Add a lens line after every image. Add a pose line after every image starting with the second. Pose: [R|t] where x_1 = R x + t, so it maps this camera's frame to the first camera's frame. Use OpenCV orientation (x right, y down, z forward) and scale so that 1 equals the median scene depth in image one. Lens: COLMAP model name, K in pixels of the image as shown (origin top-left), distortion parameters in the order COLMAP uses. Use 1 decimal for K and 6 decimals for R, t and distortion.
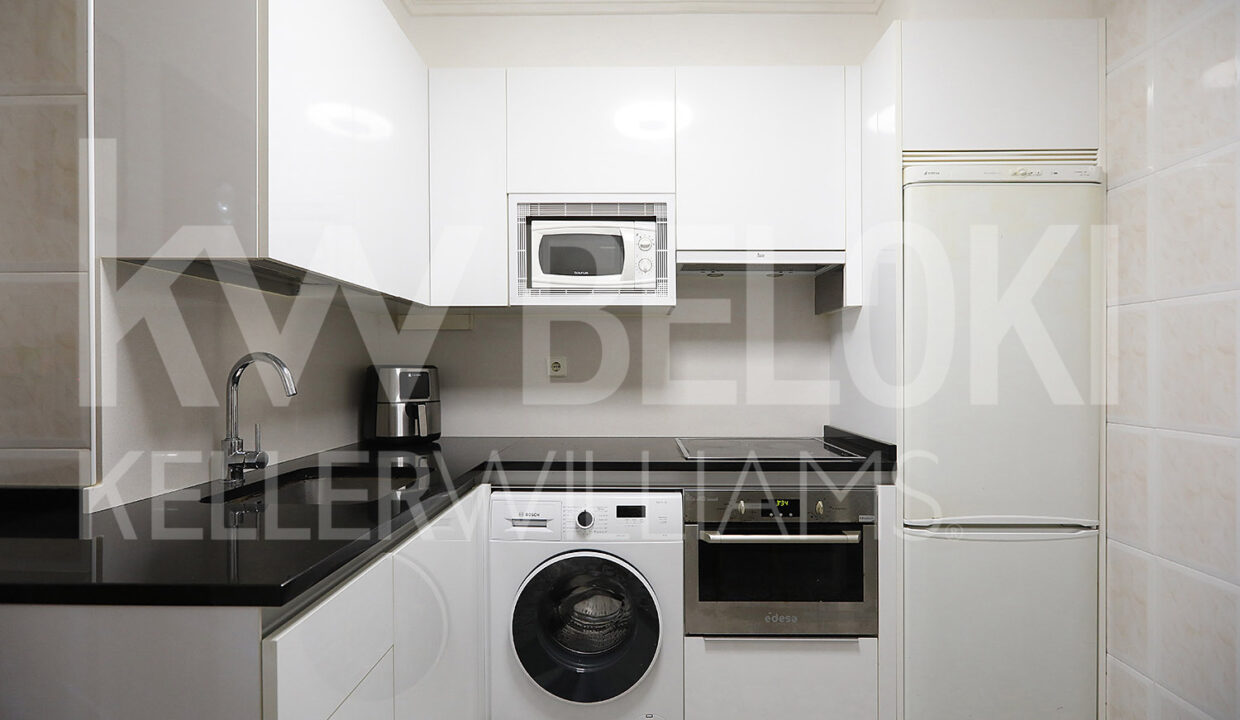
lens RADIAL K [[509.1, 0, 631.9], [0, 509.1, 372.8], [0, 0, 1]] dist [0.007327, -0.000355]
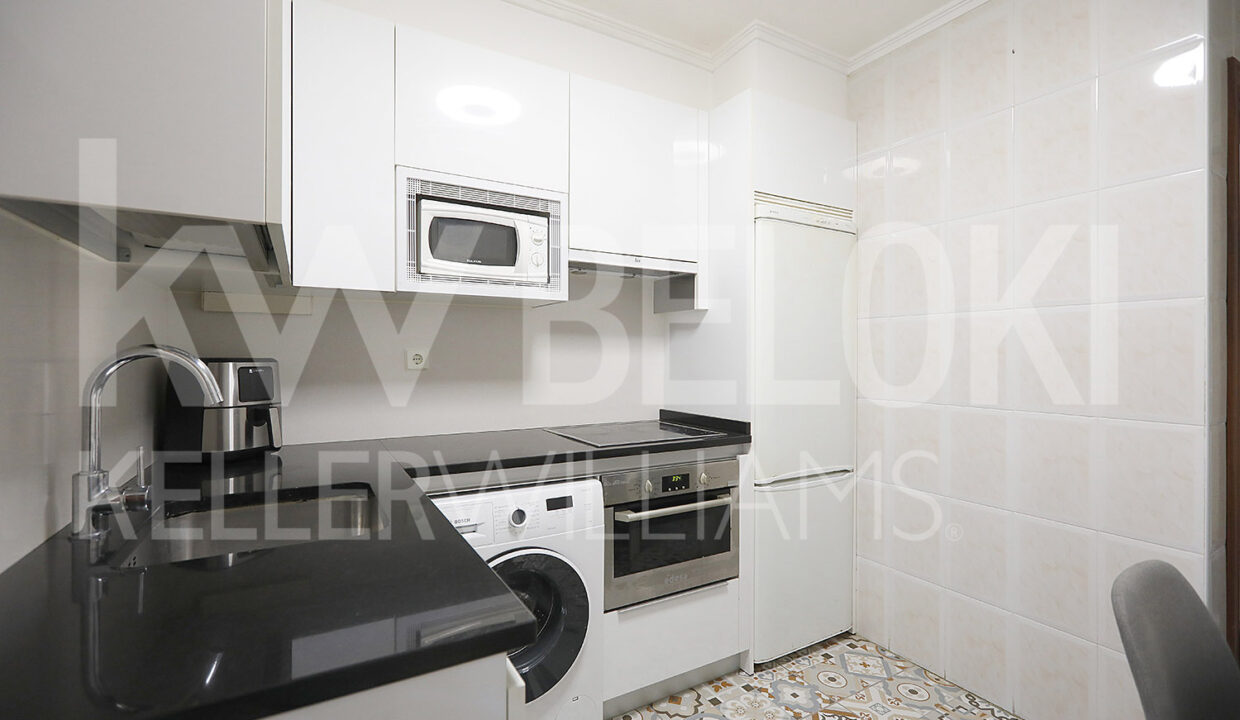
lens RADIAL K [[539.3, 0, 621.9], [0, 539.3, 361.6], [0, 0, 1]] dist [-0.001821, -0.000748]
pose [[0.865387, -0.003956, 0.501088, -0.372538], [0.008691, 0.999937, -0.007116, -0.001113], [-0.501029, 0.010513, 0.865367, 0.001055]]
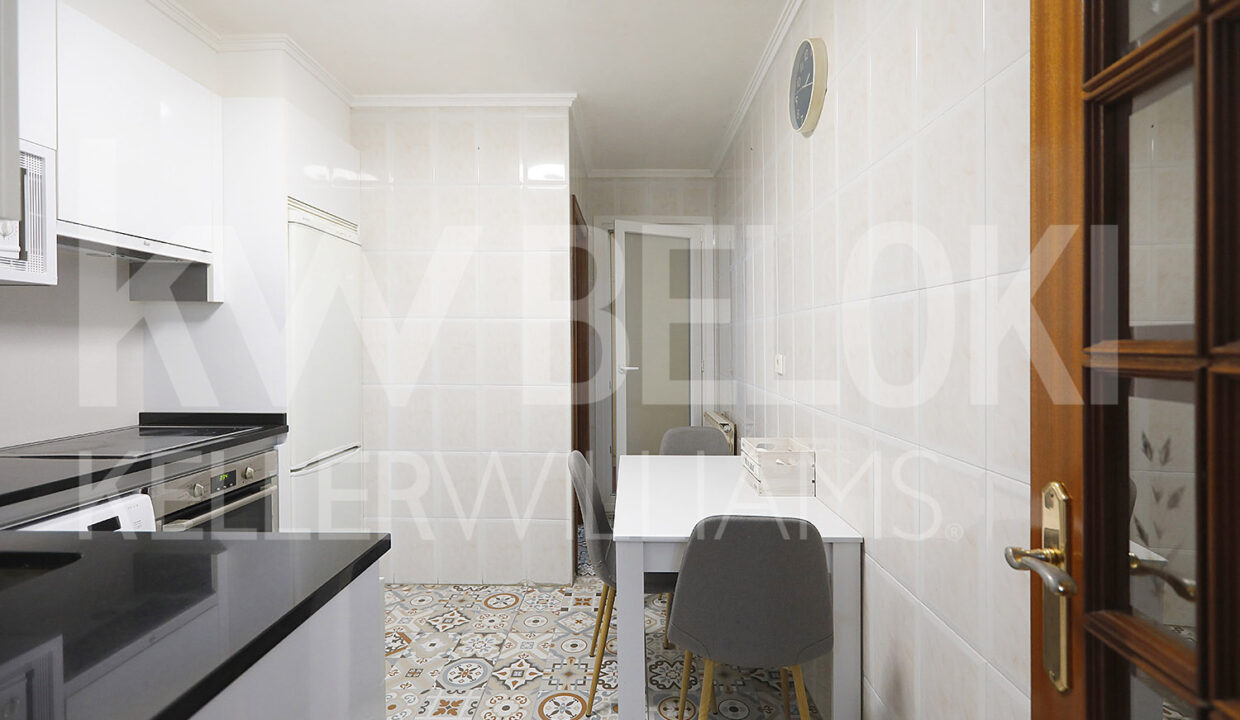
lens RADIAL K [[539.3, 0, 620.5], [0, 539.3, 351.2], [0, 0, 1]] dist [-0.001821, -0.000748]
pose [[0.022773, -0.013619, 0.999648, -0.771032], [0.020987, 0.999693, 0.013141, -0.018493], [-0.999520, 0.020681, 0.023052, 0.073240]]
